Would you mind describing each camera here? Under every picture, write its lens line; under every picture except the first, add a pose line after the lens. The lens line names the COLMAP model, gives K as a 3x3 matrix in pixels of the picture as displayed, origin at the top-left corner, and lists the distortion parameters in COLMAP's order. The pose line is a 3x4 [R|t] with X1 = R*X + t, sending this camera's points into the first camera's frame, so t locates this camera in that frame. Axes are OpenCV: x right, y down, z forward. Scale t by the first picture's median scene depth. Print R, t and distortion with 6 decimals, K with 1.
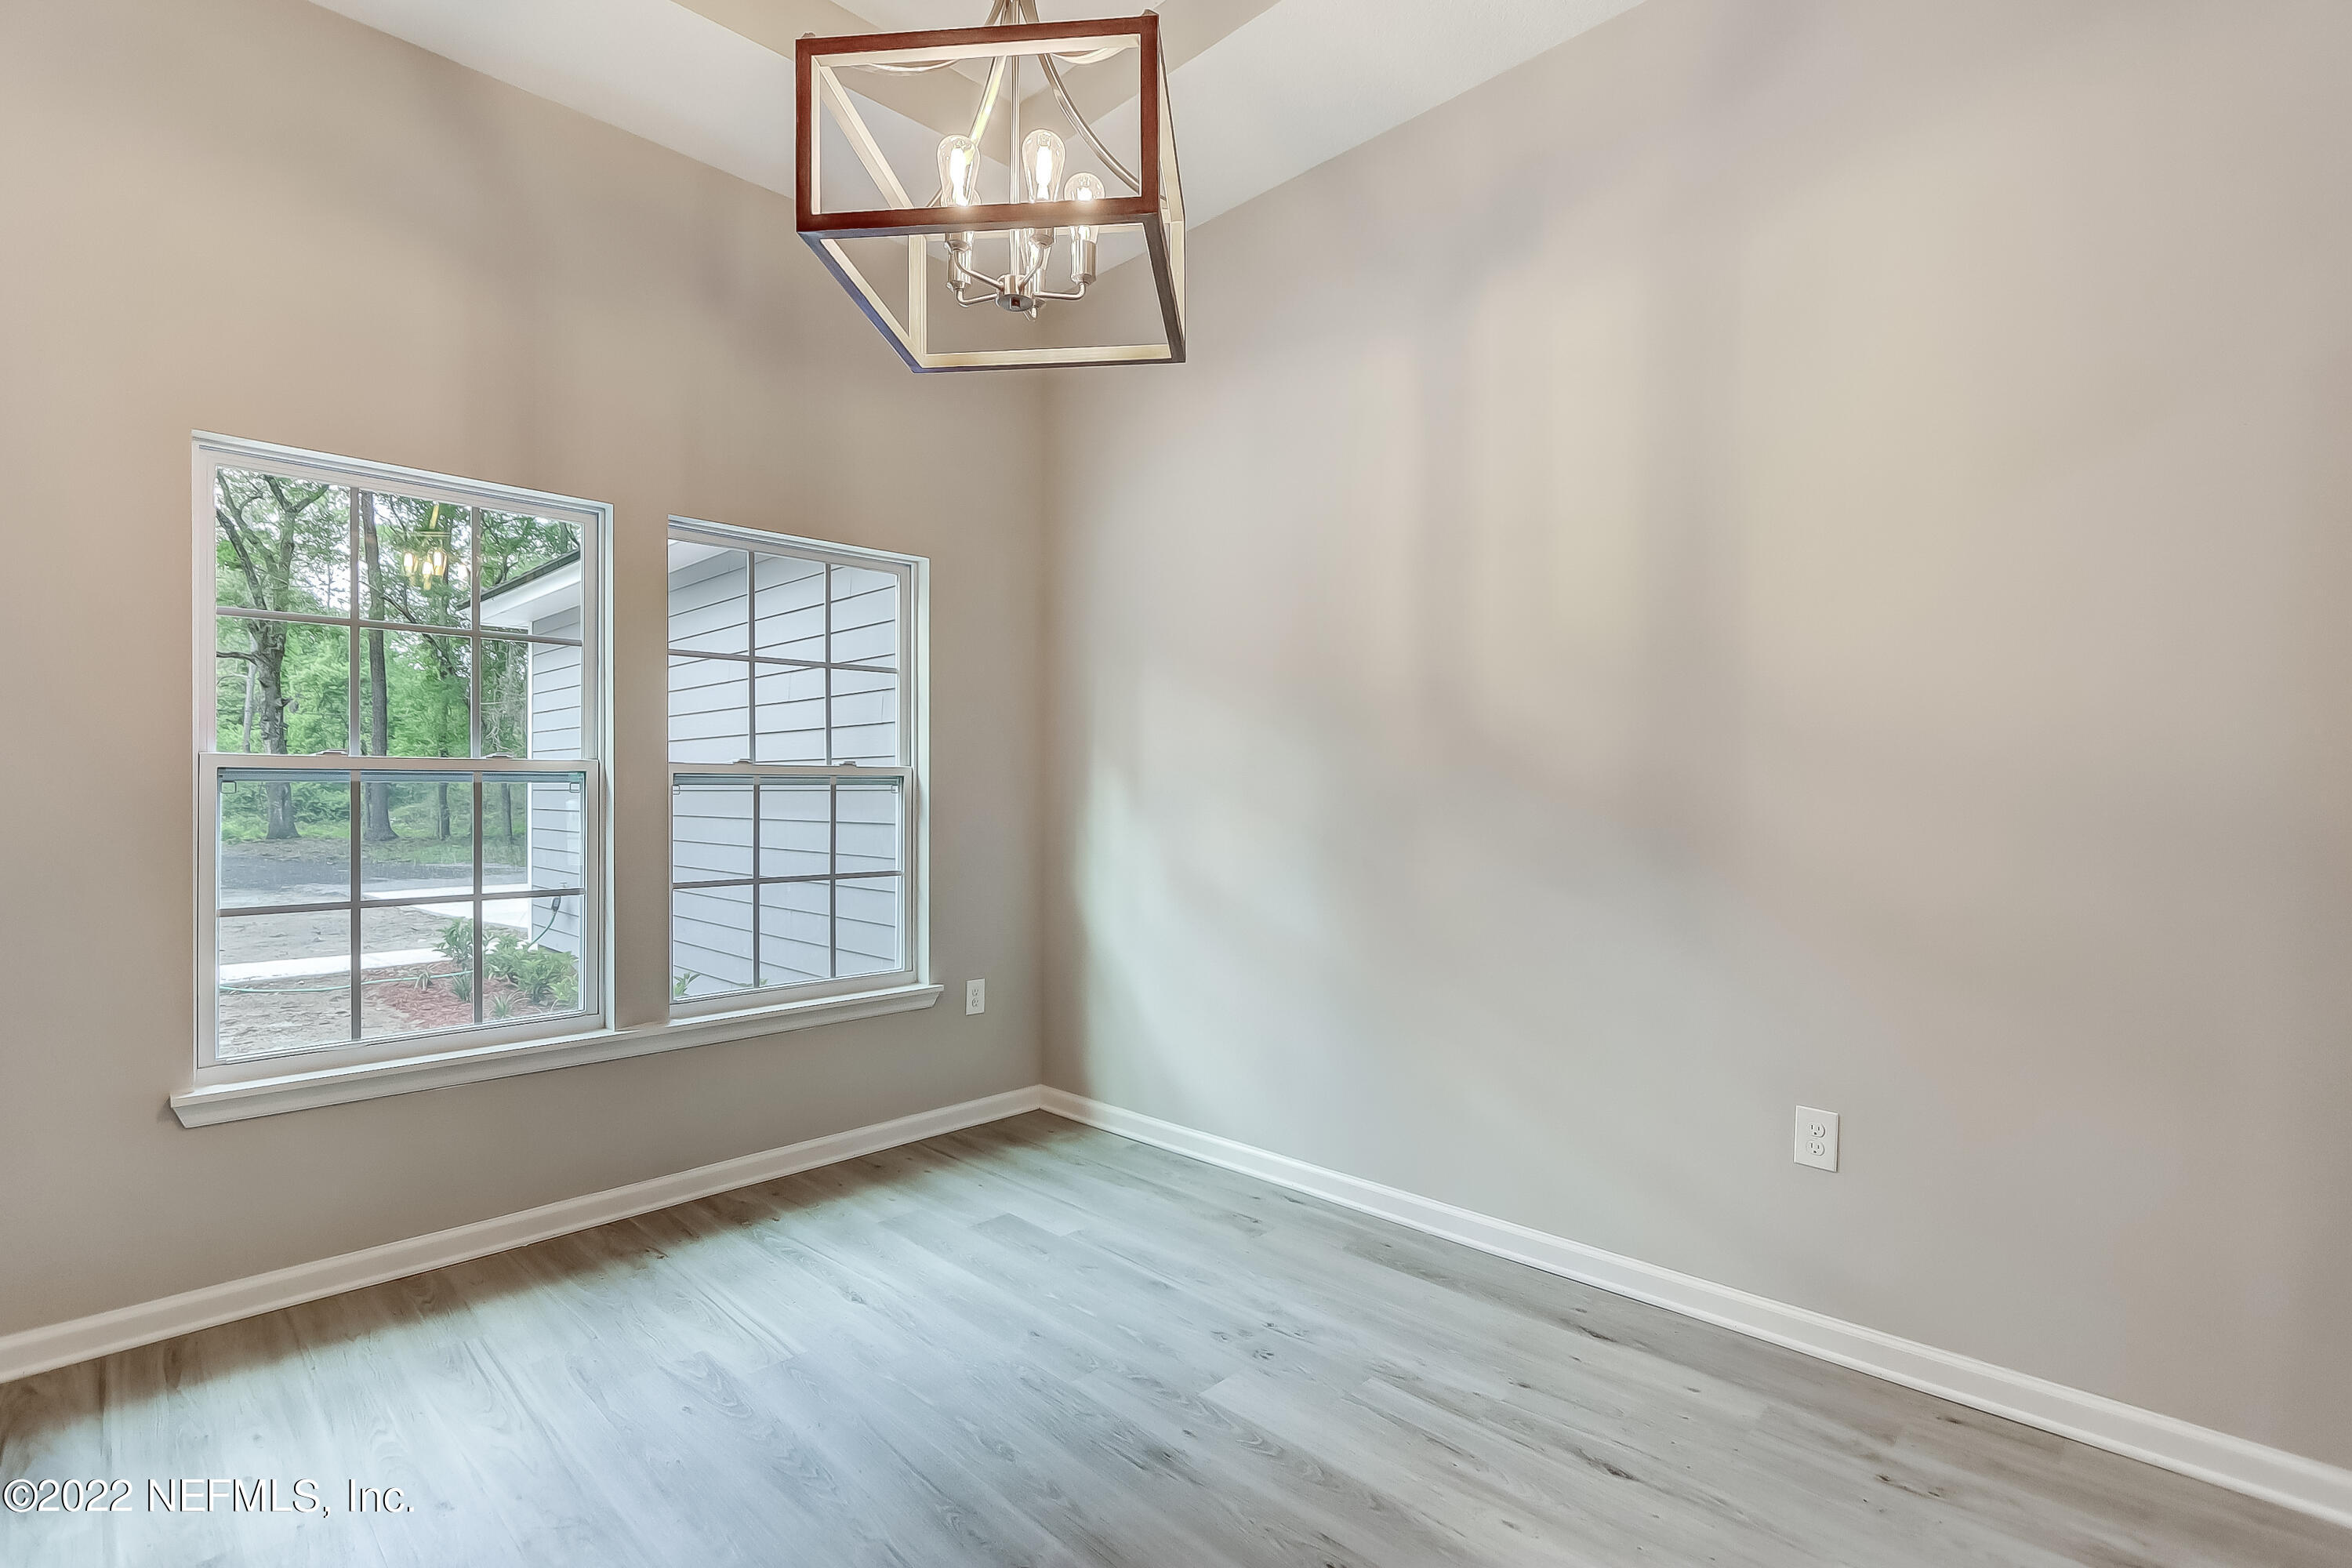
lens RADIAL K [[1069.8, 0, 1172.3], [0, 1069.8, 791.3], [0, 0, 1]] dist [-0.006610, 0.000813]
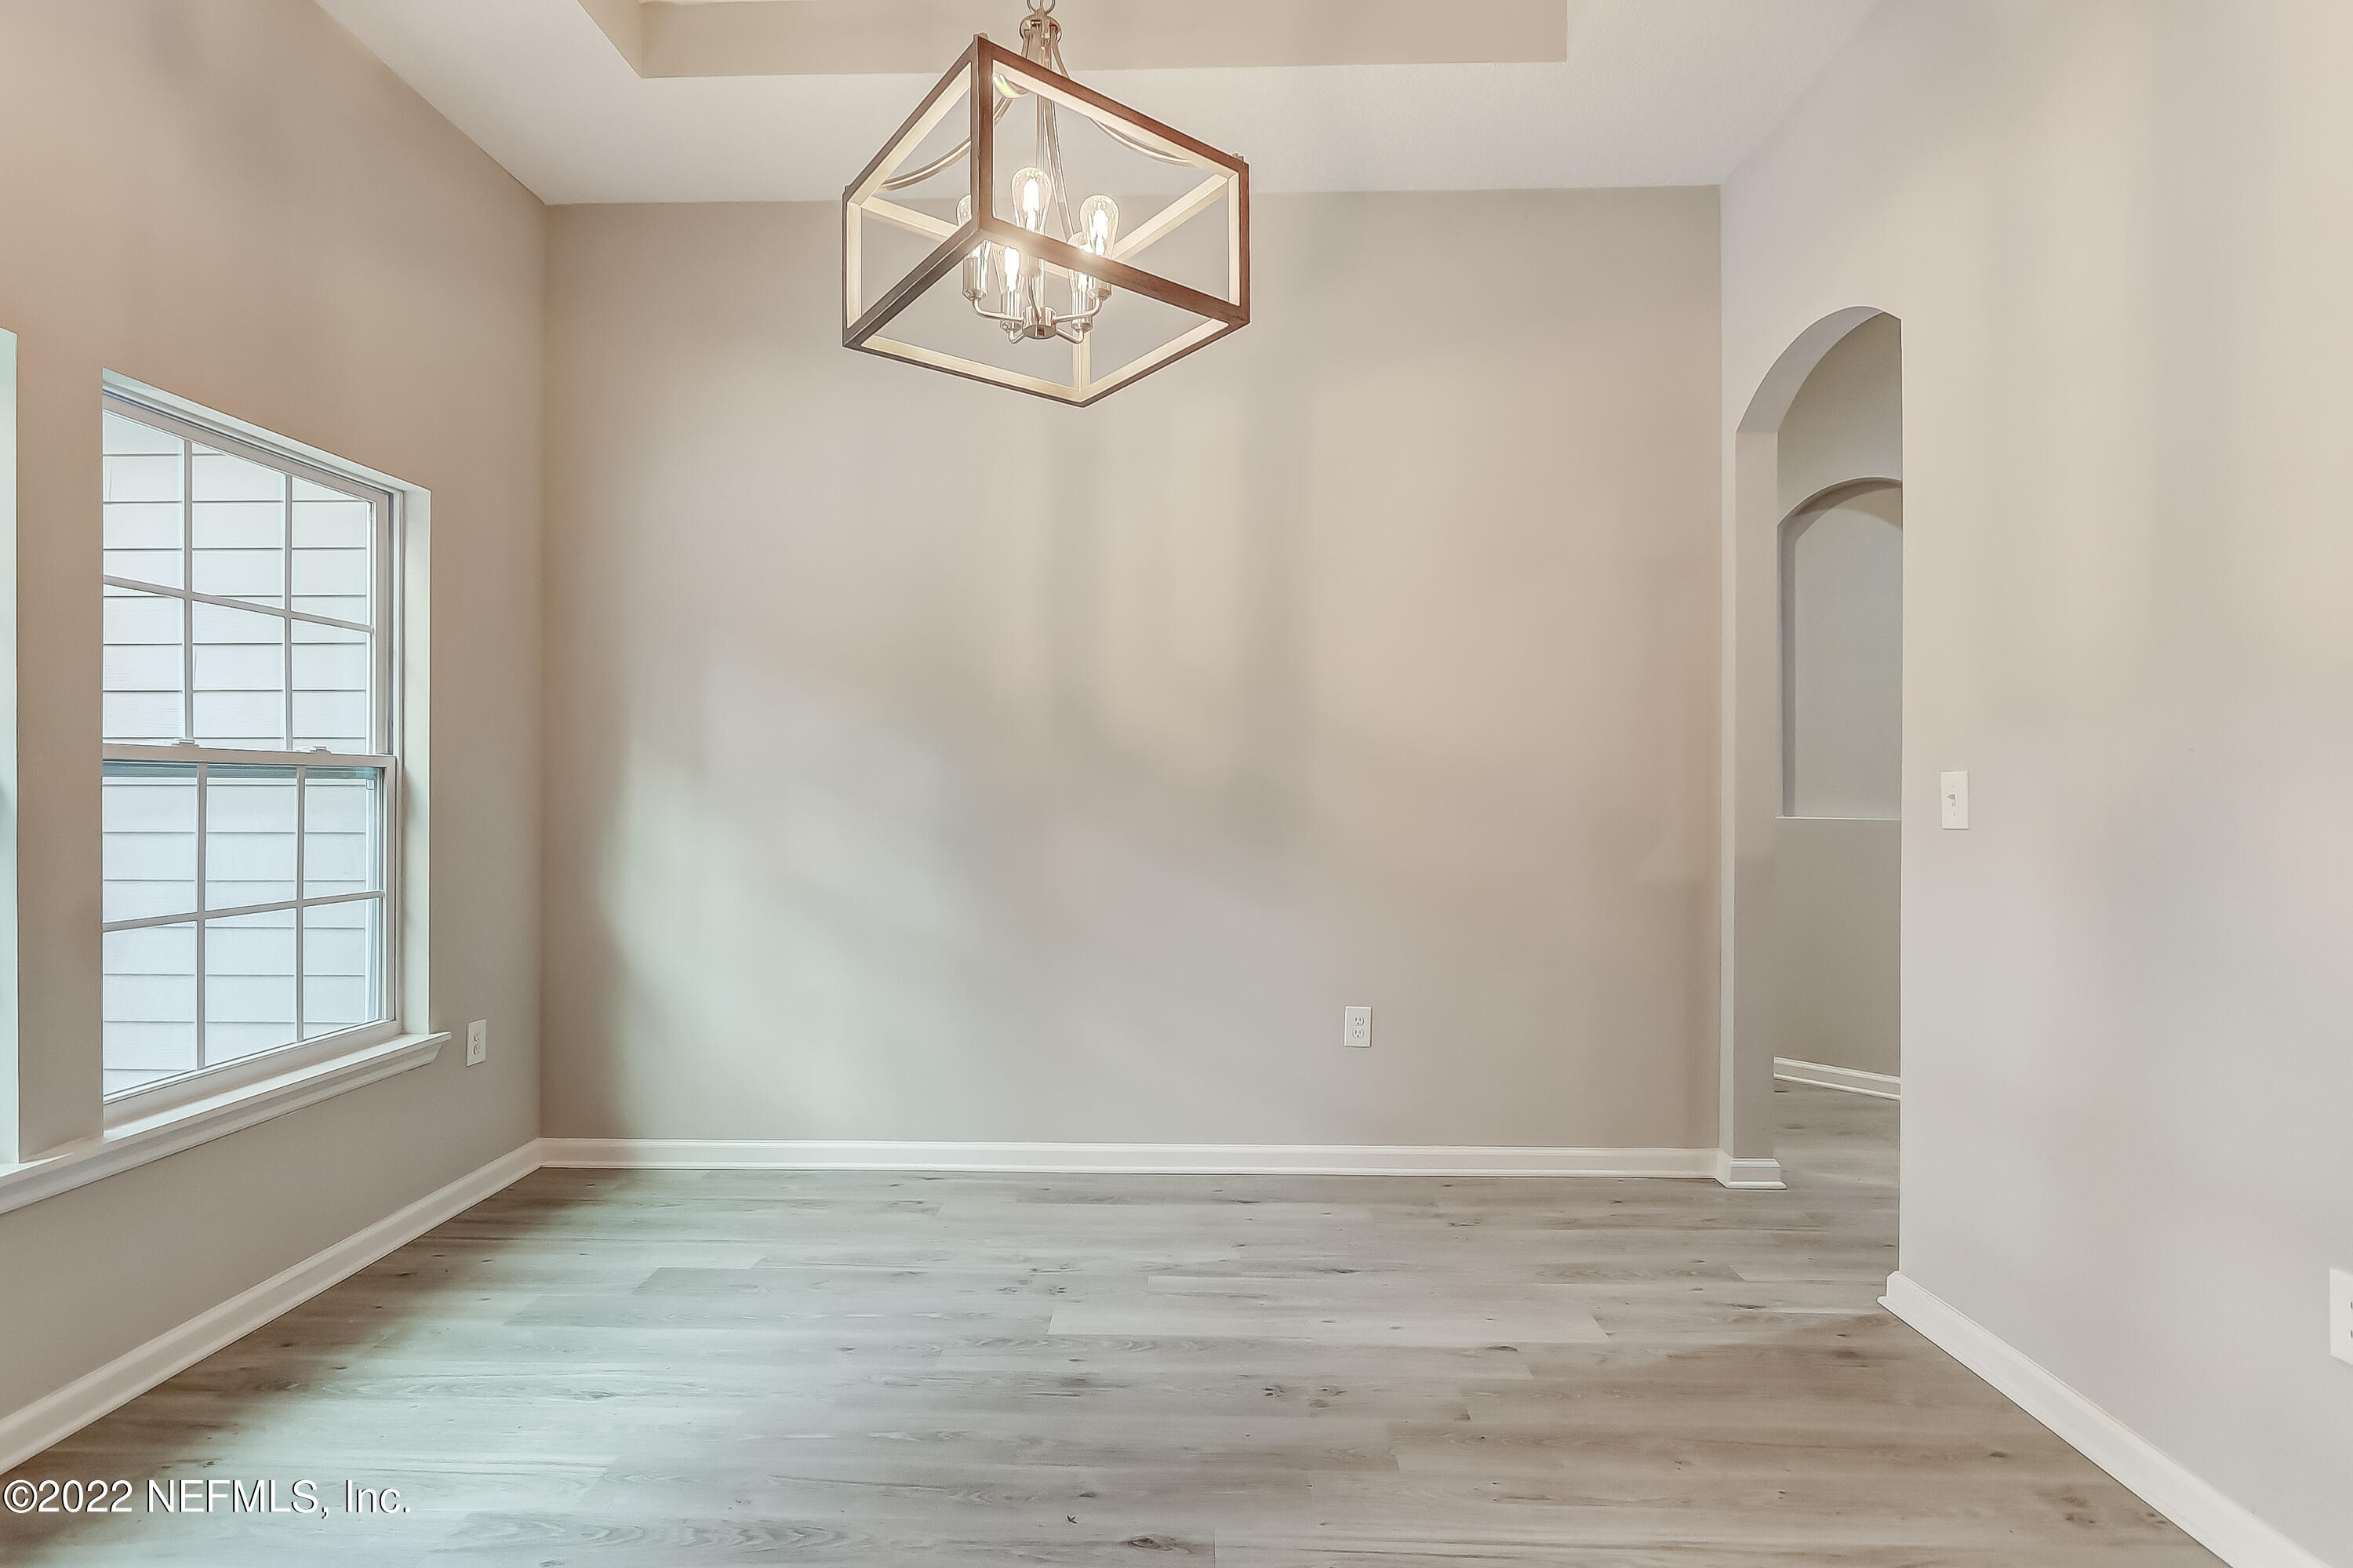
lens RADIAL K [[1077.8, 0, 1167.0], [0, 1077.8, 789.7], [0, 0, 1]] dist [-0.003677, 0.000817]
pose [[0.734084, 0.002832, 0.679053, -0.434885], [-0.003810, 0.999993, -0.000052, 0.000602], [-0.679048, -0.002549, 0.734089, 0.066781]]
